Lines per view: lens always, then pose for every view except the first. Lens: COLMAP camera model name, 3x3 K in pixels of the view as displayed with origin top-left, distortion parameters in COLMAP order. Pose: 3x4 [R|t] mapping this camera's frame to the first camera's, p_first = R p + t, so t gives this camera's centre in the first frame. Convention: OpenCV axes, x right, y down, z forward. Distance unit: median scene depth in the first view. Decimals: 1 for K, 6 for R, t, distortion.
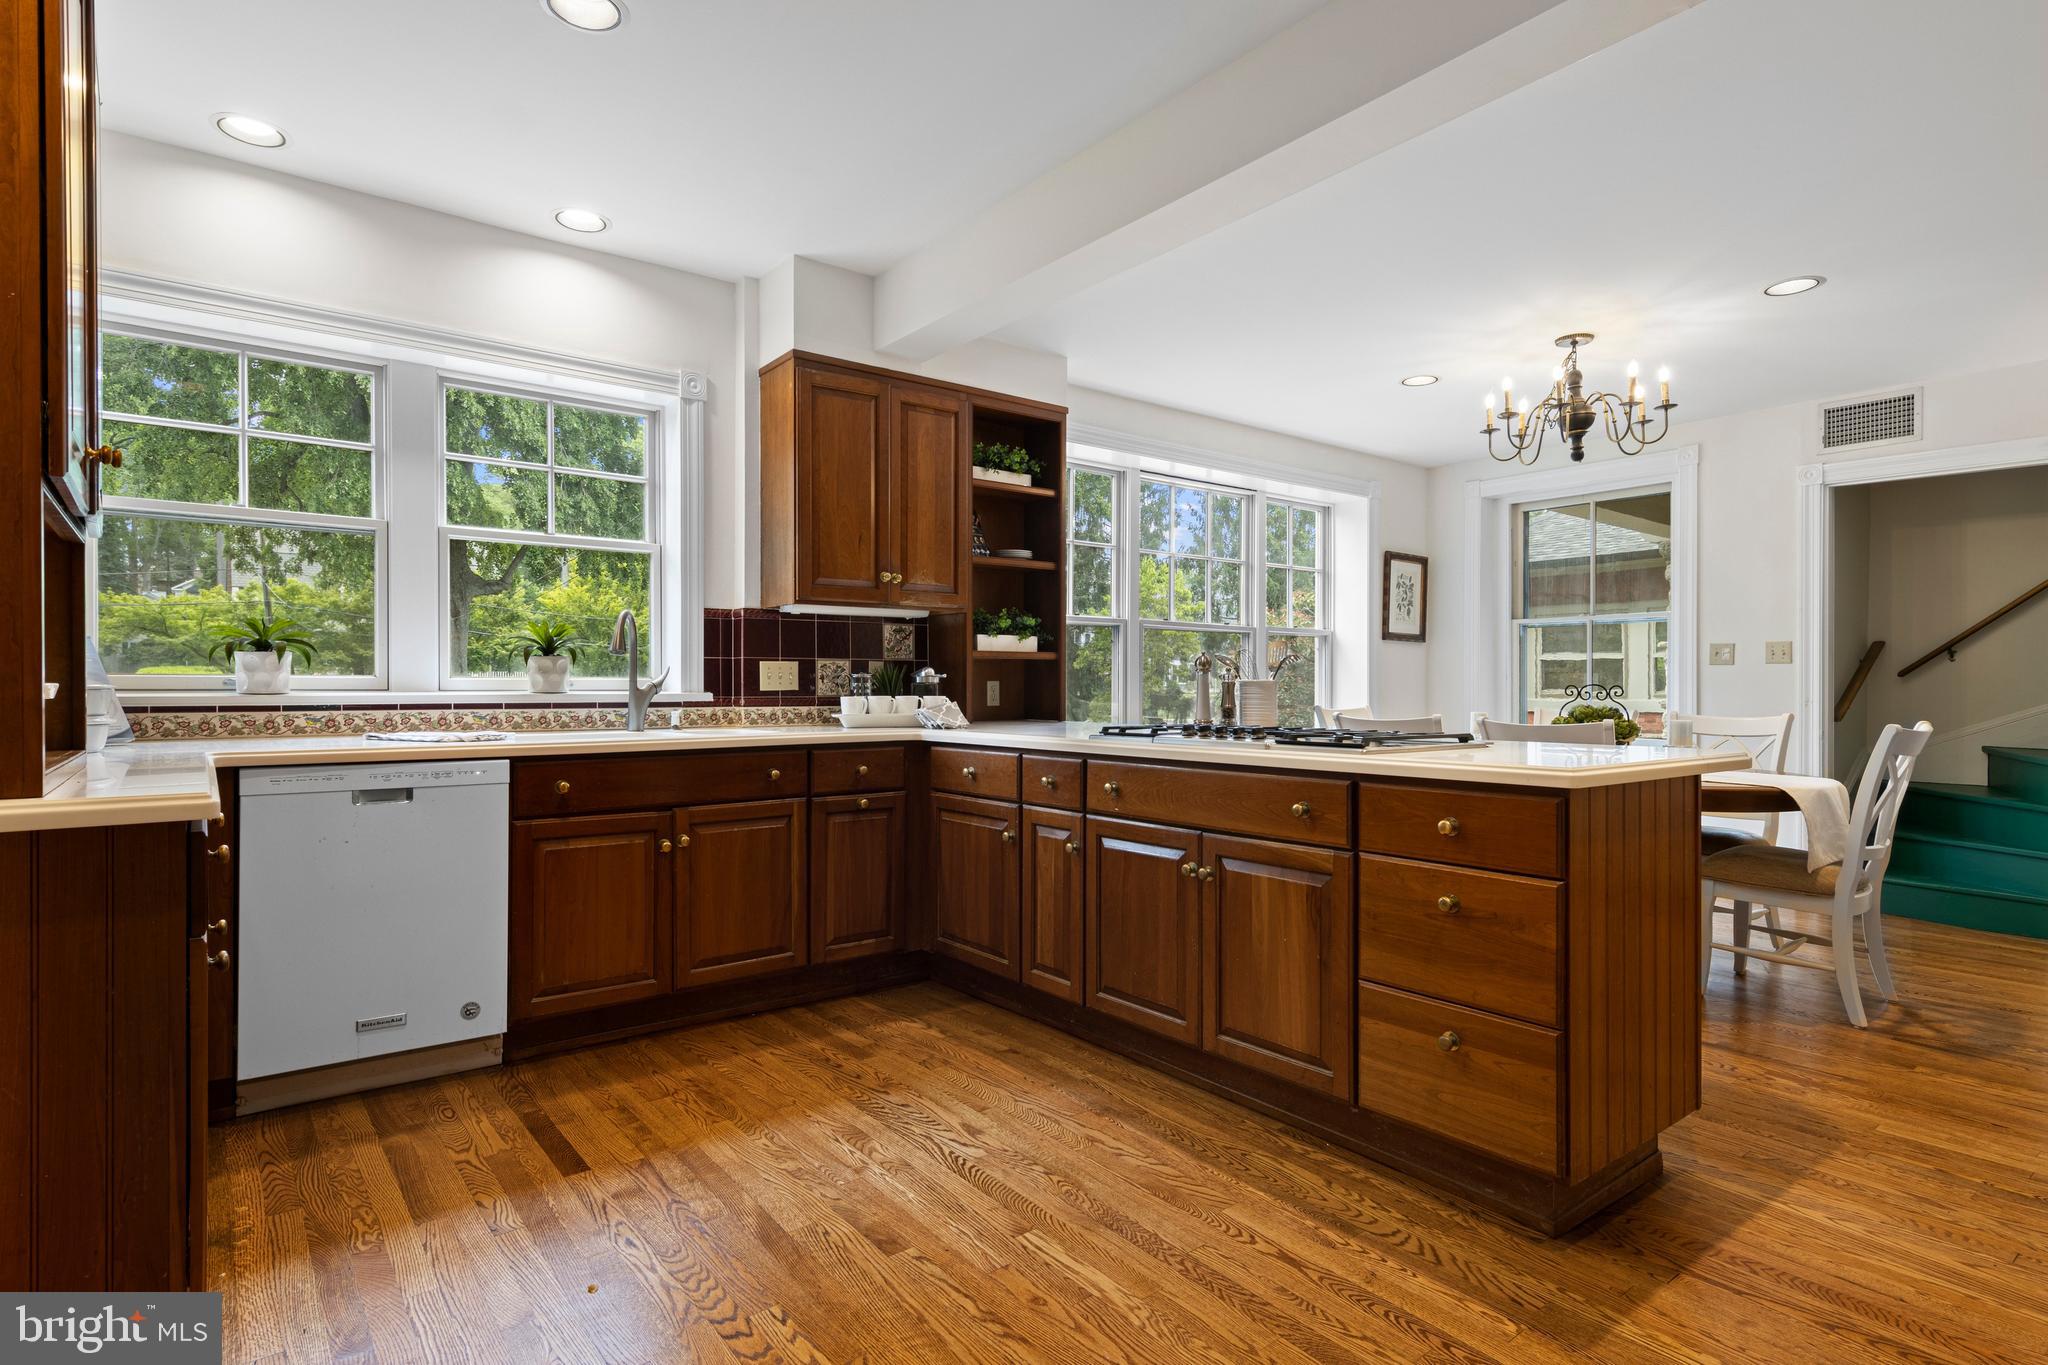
lens RADIAL K [[1035.7, 0, 1026.8], [0, 1035.7, 689.4], [0, 0, 1]] dist [0.006093, -0.000012]
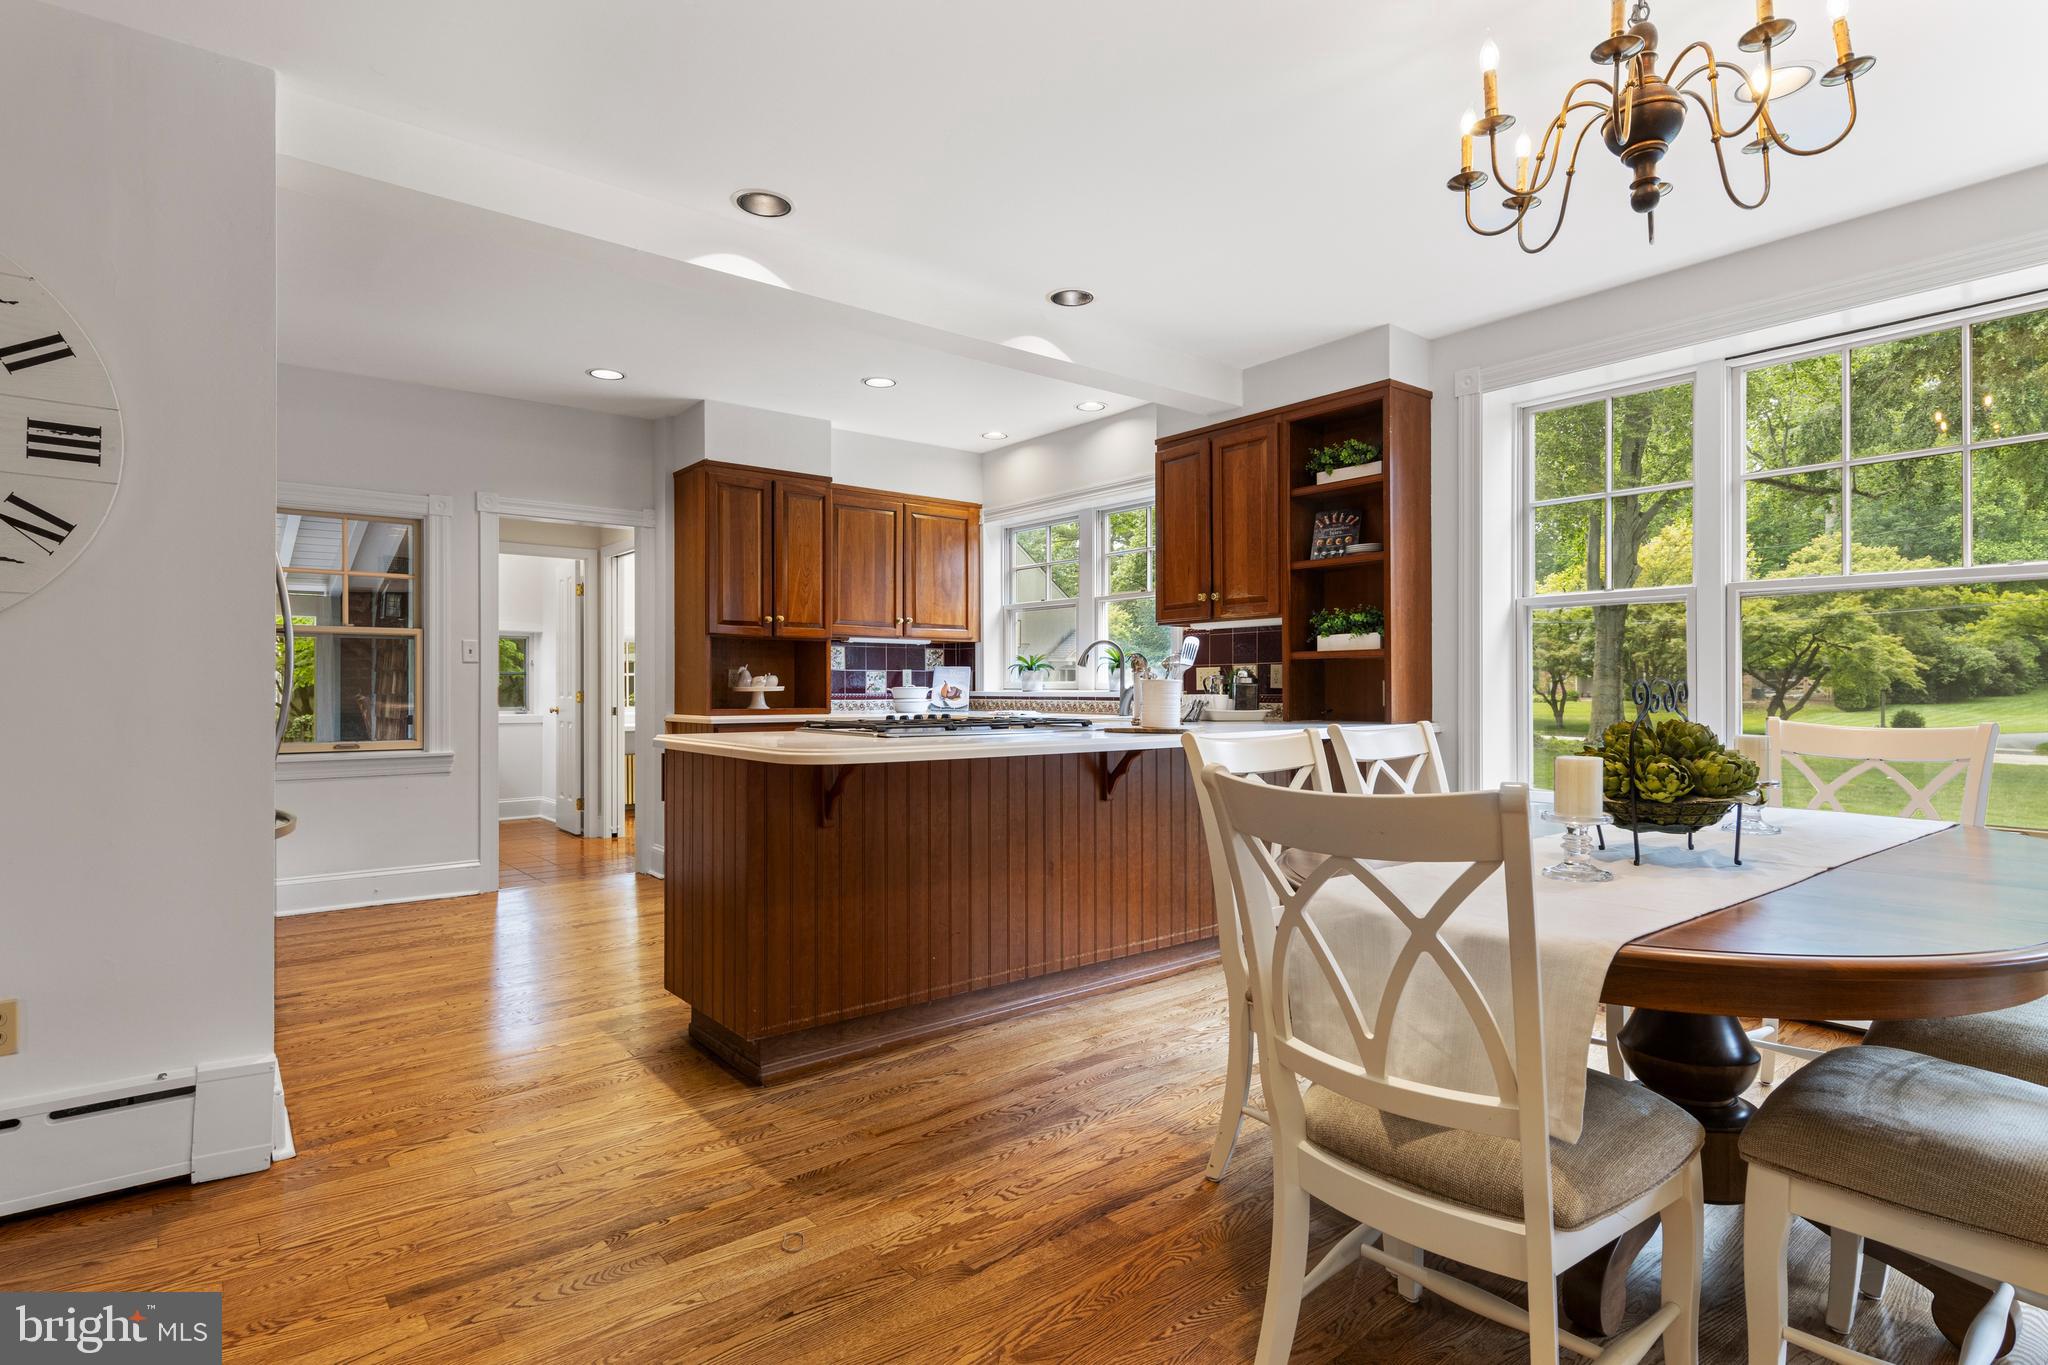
lens RADIAL K [[1035.7, 0, 1026.8], [0, 1035.7, 689.4], [0, 0, 1]] dist [0.006093, -0.000012]
pose [[0.021394, -0.000144, -0.999771, 1.000142], [0.007212, 0.999974, 0.000010, -0.001662], [0.999745, -0.007210, 0.021394, 0.701915]]
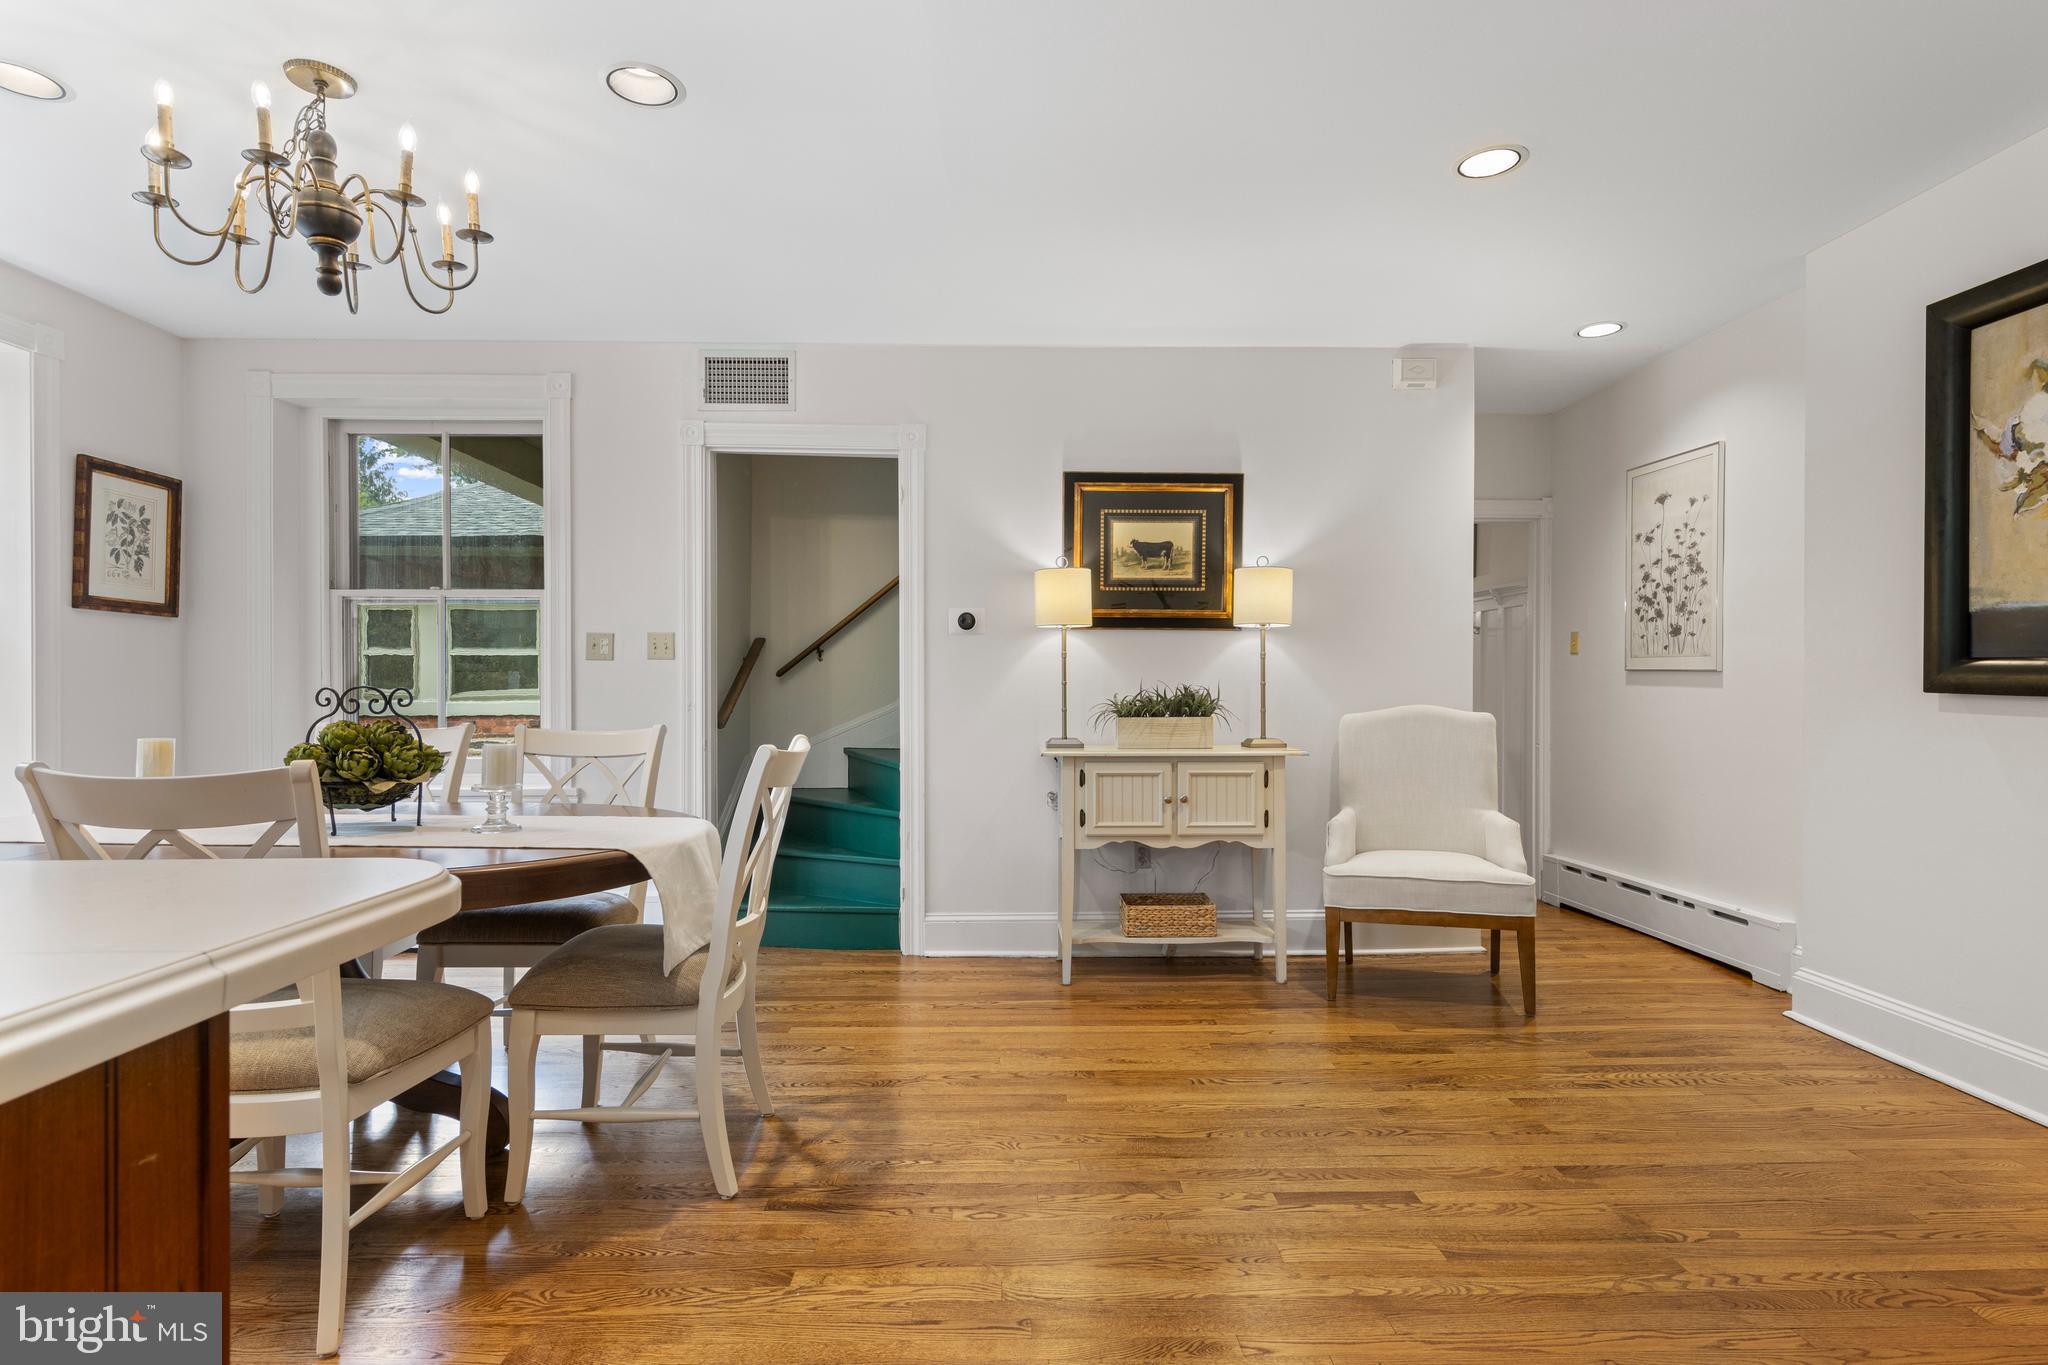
lens RADIAL K [[1035.7, 0, 1026.8], [0, 1035.7, 689.4], [0, 0, 1]] dist [0.006093, -0.000012]
pose [[0.597282, -0.004567, 0.802018, 0.299629], [0.003549, 0.999989, 0.003051, -0.003517], [-0.802023, 0.001024, 0.597292, 0.351080]]
